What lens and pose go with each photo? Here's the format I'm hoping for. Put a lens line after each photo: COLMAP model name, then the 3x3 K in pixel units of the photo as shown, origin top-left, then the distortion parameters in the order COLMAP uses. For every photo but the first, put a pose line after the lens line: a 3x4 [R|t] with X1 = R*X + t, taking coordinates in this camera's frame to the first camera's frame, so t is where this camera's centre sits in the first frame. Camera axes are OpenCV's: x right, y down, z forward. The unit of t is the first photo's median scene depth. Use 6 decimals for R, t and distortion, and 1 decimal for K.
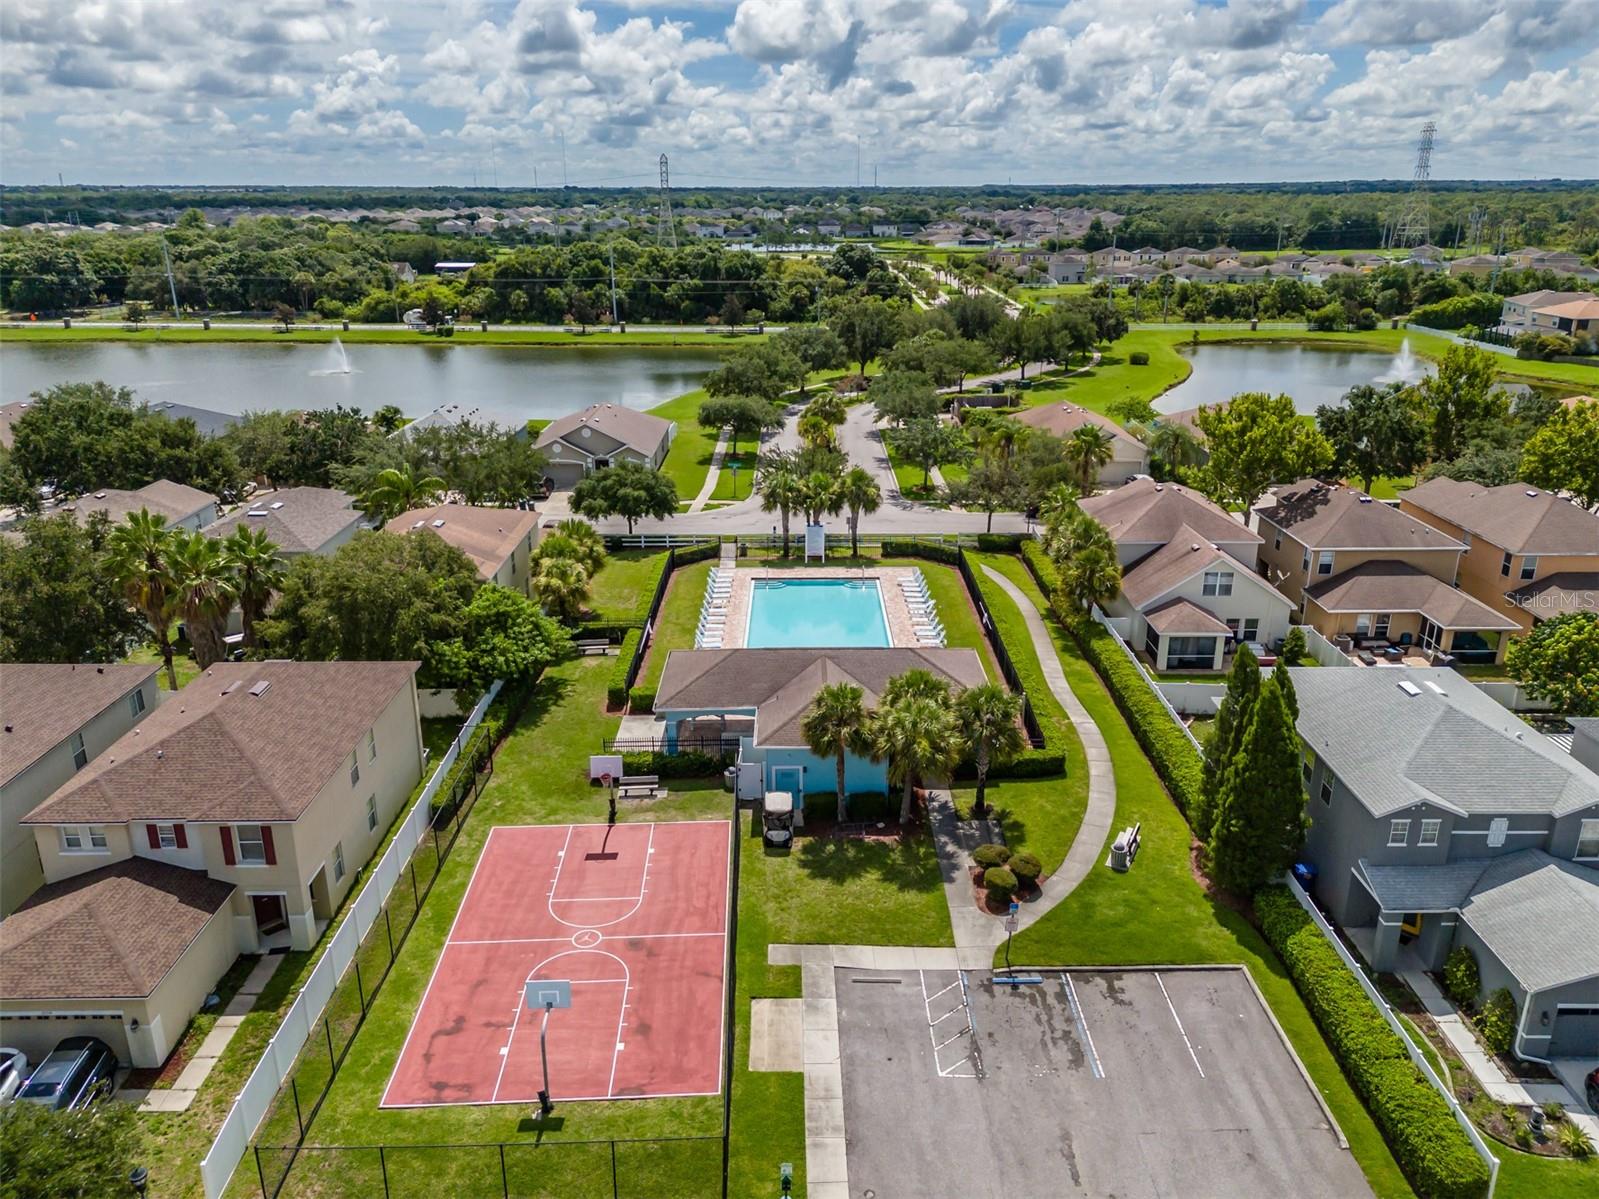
lens RADIAL K [[1171.3, 0, 799.5], [0, 1171.3, 599.5], [0, 0, 1]] dist [0.077133, -0.077569]
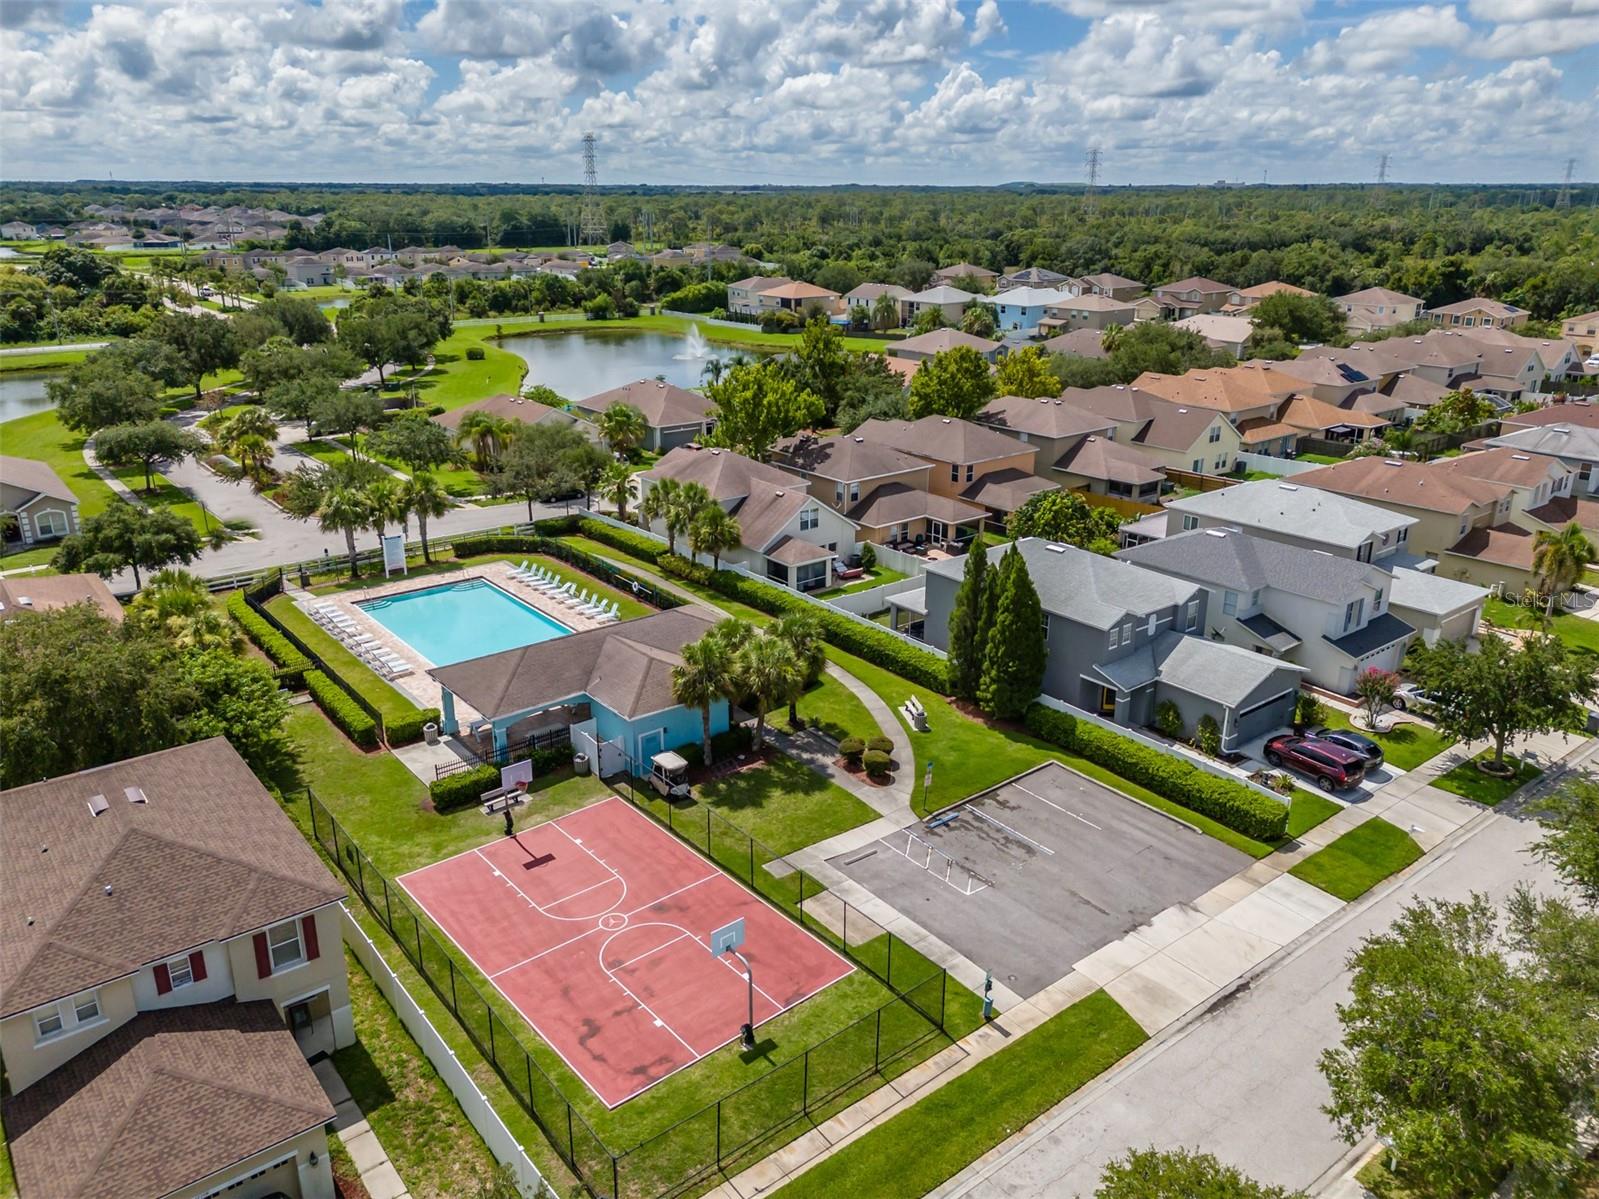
lens RADIAL K [[1171.3, 0, 799.5], [0, 1171.3, 599.5], [0, 0, 1]] dist [0.077133, -0.077569]
pose [[0.784561, -0.200824, 0.586629, -0.321485], [0.200910, 0.977391, 0.065898, -0.011427], [-0.586600, 0.066159, 0.807170, 0.032339]]
